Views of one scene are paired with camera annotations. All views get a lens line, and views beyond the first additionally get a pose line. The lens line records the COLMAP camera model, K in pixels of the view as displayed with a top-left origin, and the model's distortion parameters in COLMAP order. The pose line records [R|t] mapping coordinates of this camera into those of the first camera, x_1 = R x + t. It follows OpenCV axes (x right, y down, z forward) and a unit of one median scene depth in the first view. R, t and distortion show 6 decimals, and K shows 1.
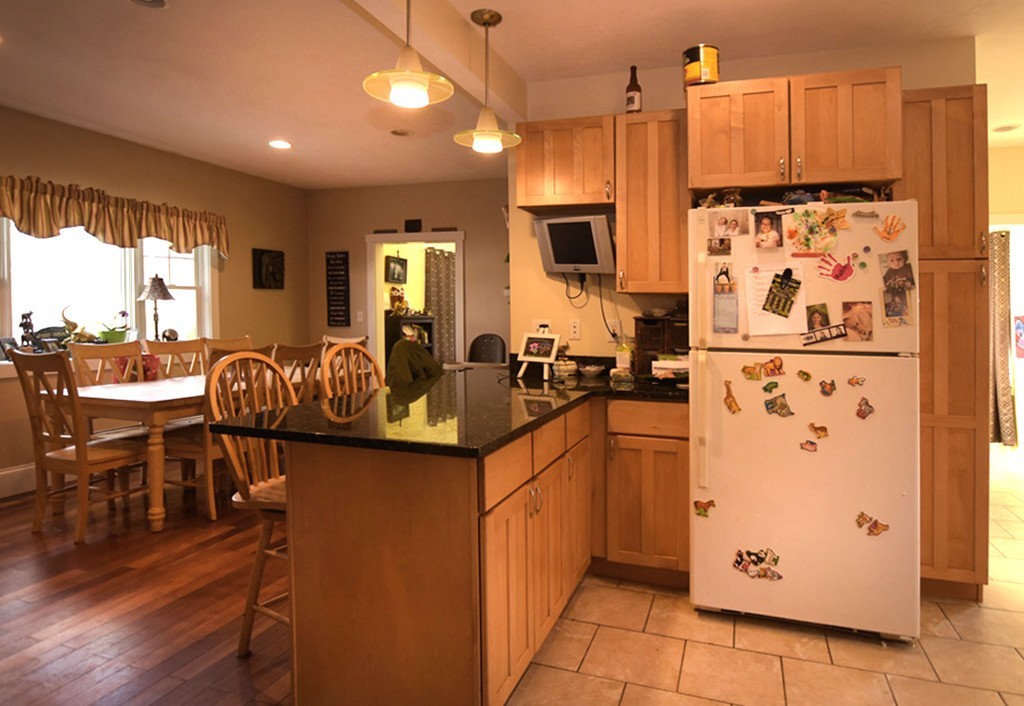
lens RADIAL K [[596.0, 0, 558.7], [0, 596.0, 326.7], [0, 0, 1]] dist [-0.003287, -0.002327]
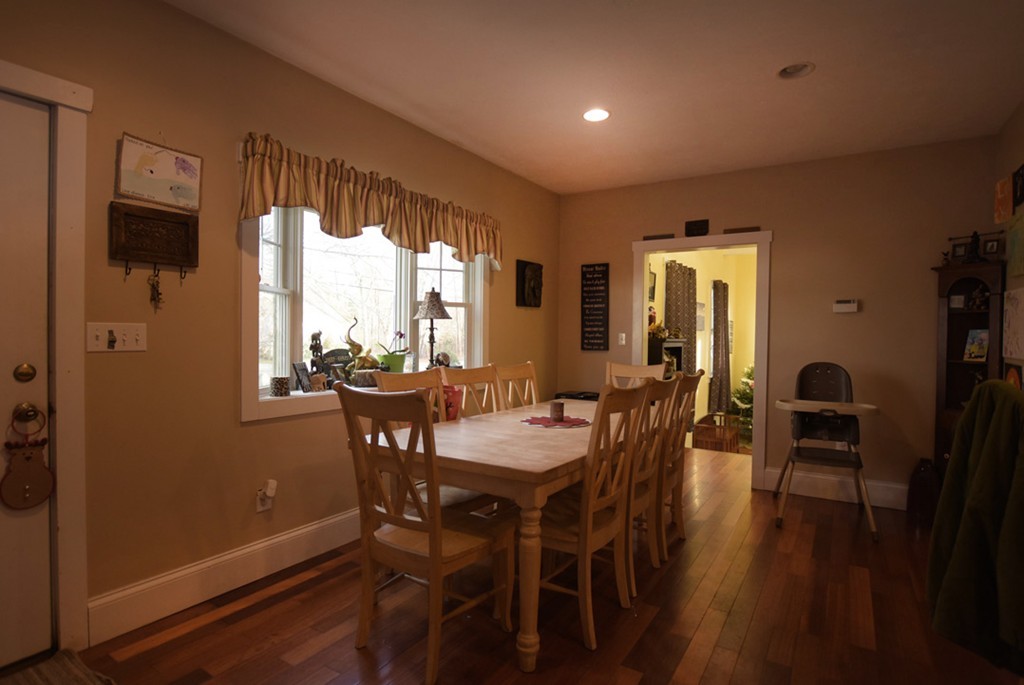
lens RADIAL K [[522.9, 0, 511.4], [0, 522.9, 341.0], [0, 0, 1]] dist [0.002624, 0.000159]
pose [[0.968458, 0.005801, -0.249110, -0.410894], [-0.009403, 0.999868, -0.013271, -0.004137], [0.249000, 0.015195, 0.968384, 0.327121]]
